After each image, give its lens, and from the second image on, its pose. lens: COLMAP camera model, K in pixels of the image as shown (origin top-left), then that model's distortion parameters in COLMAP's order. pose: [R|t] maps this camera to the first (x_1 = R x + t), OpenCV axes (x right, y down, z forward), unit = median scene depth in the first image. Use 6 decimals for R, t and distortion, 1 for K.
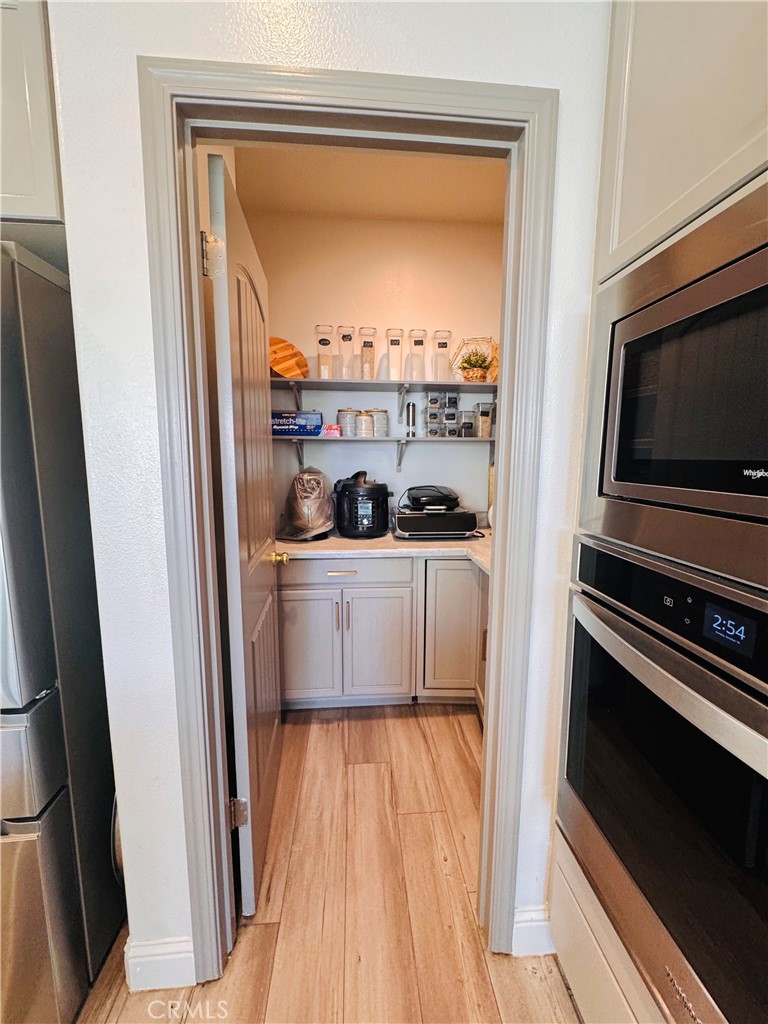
lens RADIAL K [[408.5, 0, 385.2], [0, 408.5, 508.2], [0, 0, 1]] dist [-0.001888, -0.000189]
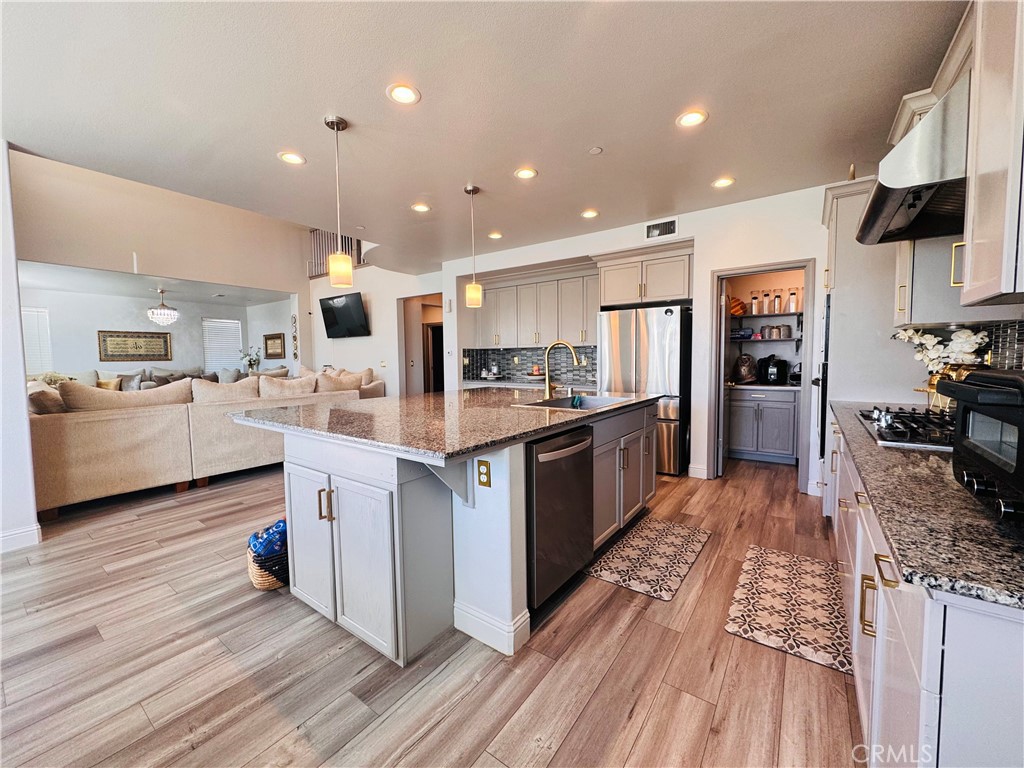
lens RADIAL K [[408.5, 0, 509.9], [0, 408.5, 381.3], [0, 0, 1]] dist [-0.001888, -0.000189]
pose [[0.759090, 0.023459, -0.650562, 0.300955], [-0.066521, 0.996915, -0.041670, 0.237758], [0.647578, 0.074907, 0.758309, -1.554671]]
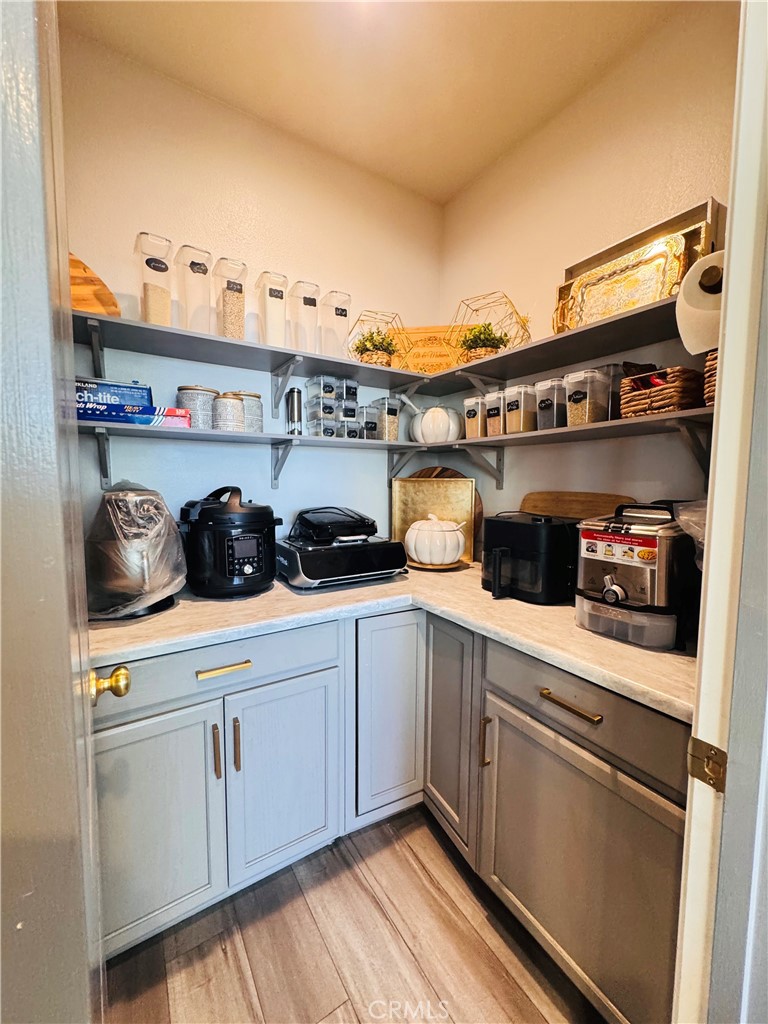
lens RADIAL K [[408.5, 0, 383.0], [0, 408.5, 508.5], [0, 0, 1]] dist [-0.001888, -0.000189]
pose [[0.879089, -0.033465, 0.475481, -0.150793], [0.056197, 0.997852, -0.033670, -0.024172], [-0.473333, 0.056319, 0.879081, 0.352591]]
